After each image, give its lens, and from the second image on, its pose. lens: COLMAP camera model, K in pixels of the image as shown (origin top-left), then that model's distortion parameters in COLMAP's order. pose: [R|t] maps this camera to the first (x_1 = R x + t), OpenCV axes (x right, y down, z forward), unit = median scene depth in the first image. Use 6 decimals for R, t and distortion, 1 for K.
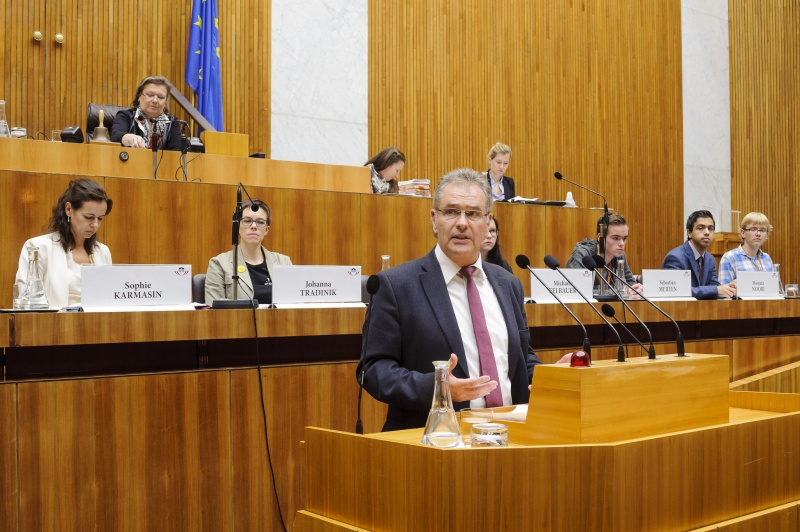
lens RADIAL K [[894.0, 0, 412.9], [0, 894.0, 287.0], [0, 0, 1]] dist [-0.097800, 0.058229]
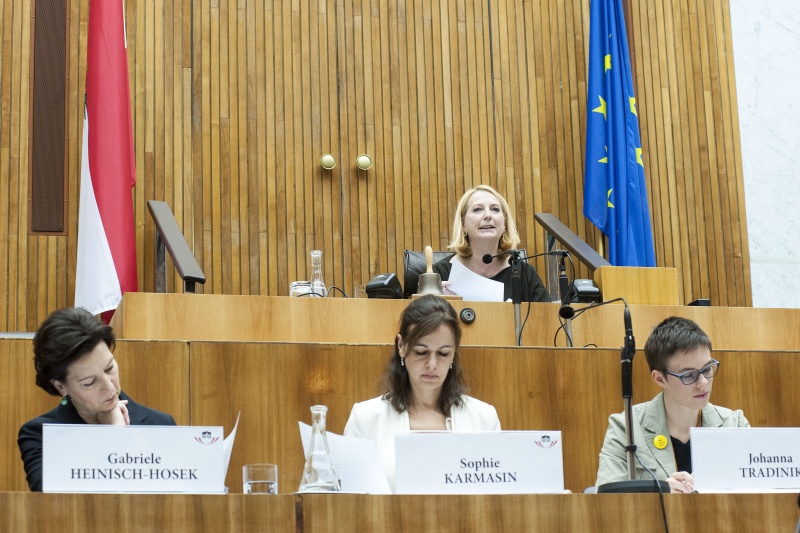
lens RADIAL K [[2016.7, 0, 400.0], [0, 2016.7, 266.5], [0, 0, 1]] dist [-0.153373, -0.280811]
pose [[0.928772, -0.111943, -0.353342, 0.109855], [0.028881, 0.972261, -0.232109, 0.126351], [0.369524, 0.205372, 0.906242, -0.247030]]
